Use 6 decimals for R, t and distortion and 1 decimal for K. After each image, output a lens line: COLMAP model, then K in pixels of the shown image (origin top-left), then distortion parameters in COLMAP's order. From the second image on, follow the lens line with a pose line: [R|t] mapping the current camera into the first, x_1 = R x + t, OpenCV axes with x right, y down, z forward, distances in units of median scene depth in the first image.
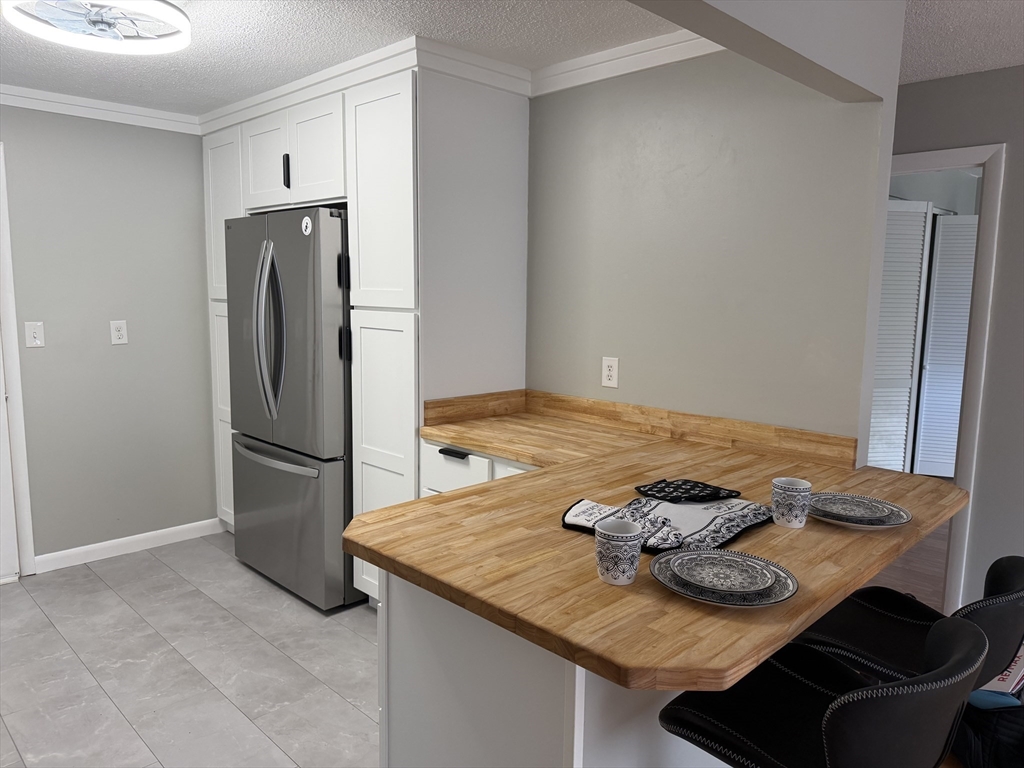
lens RADIAL K [[729.1, 0, 512.0], [0, 729.1, 384.0], [0, 0, 1]] dist [0.091206, -0.163590]
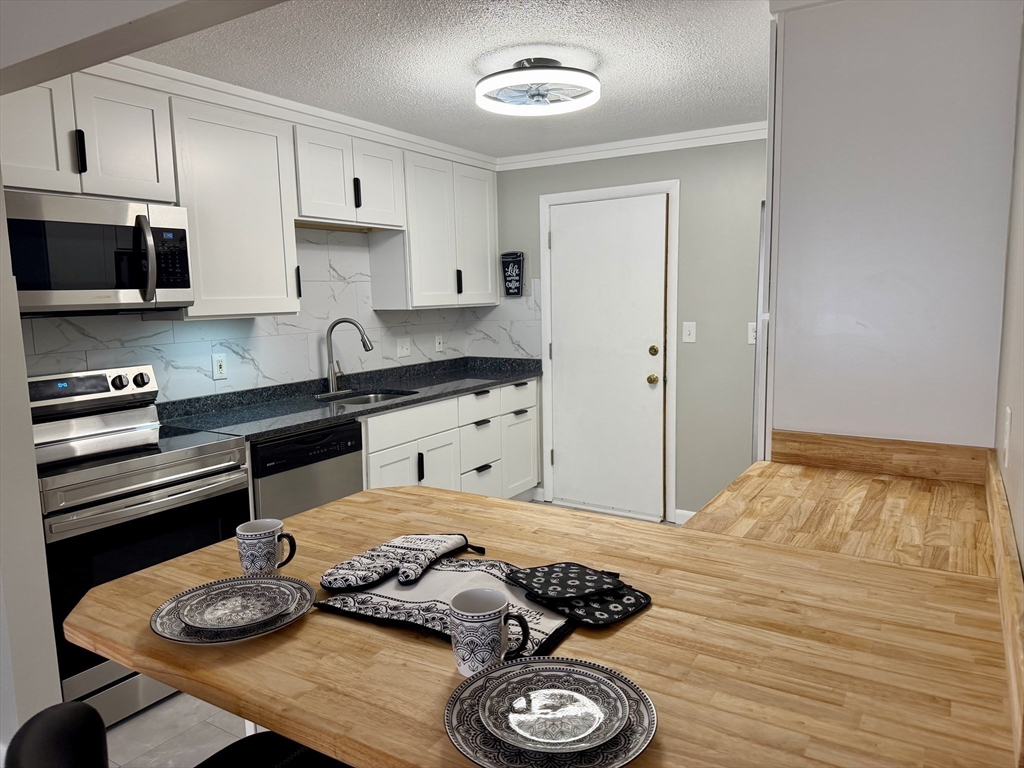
lens RADIAL K [[717.9, 0, 512.0], [0, 717.9, 384.0], [0, 0, 1]] dist [0.057394, -0.101133]
pose [[0.233889, 0.107719, -0.966278, 0.807156], [-0.109825, 0.990410, 0.083826, -0.086532], [0.966041, 0.086515, 0.243476, 0.729421]]
